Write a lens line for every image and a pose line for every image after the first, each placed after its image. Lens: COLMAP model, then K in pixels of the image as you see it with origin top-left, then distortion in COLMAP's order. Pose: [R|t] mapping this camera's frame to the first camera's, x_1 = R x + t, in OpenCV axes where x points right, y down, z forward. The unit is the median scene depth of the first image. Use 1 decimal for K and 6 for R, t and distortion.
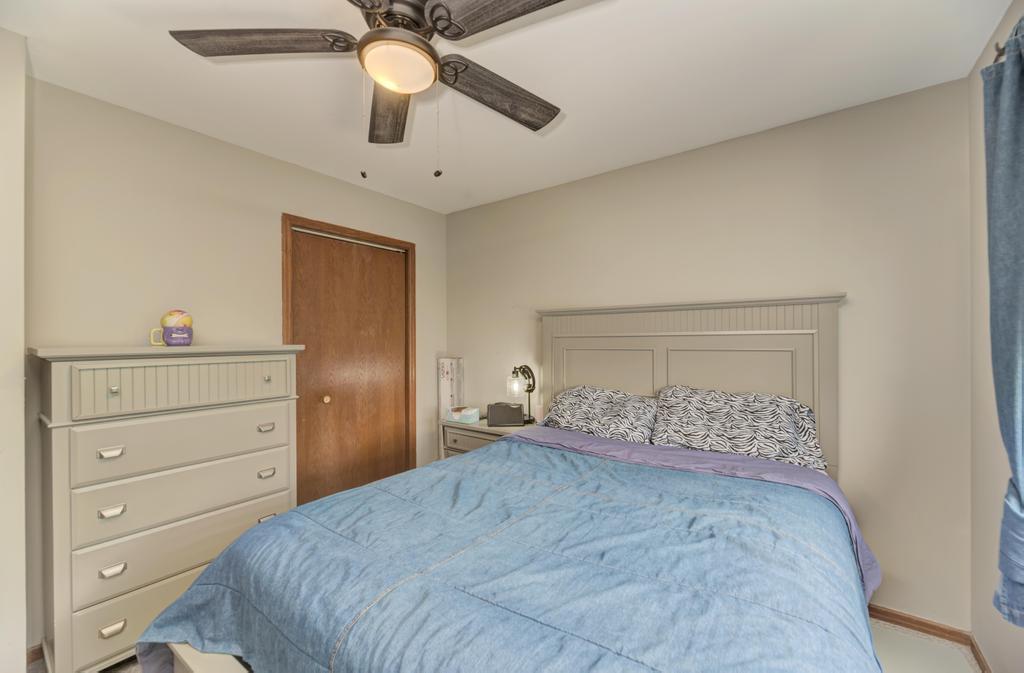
lens RADIAL K [[413.9, 0, 510.4], [0, 413.9, 339.6], [0, 0, 1]] dist [-0.001090, -0.000110]
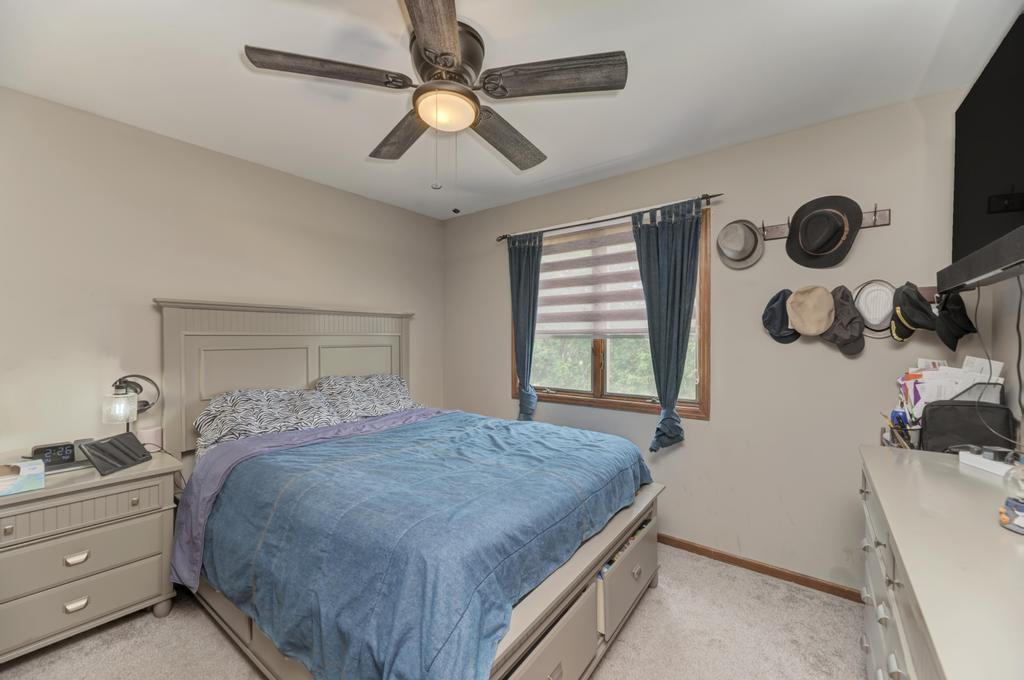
lens RADIAL K [[411.3, 0, 510.2], [0, 411.3, 342.8], [0, 0, 1]] dist [-0.000296, -0.000246]
pose [[0.003112, -0.001923, 0.999993, -0.776644], [0.005313, 0.999984, 0.001907, 0.012272], [-0.999981, 0.005307, 0.003123, 0.440650]]
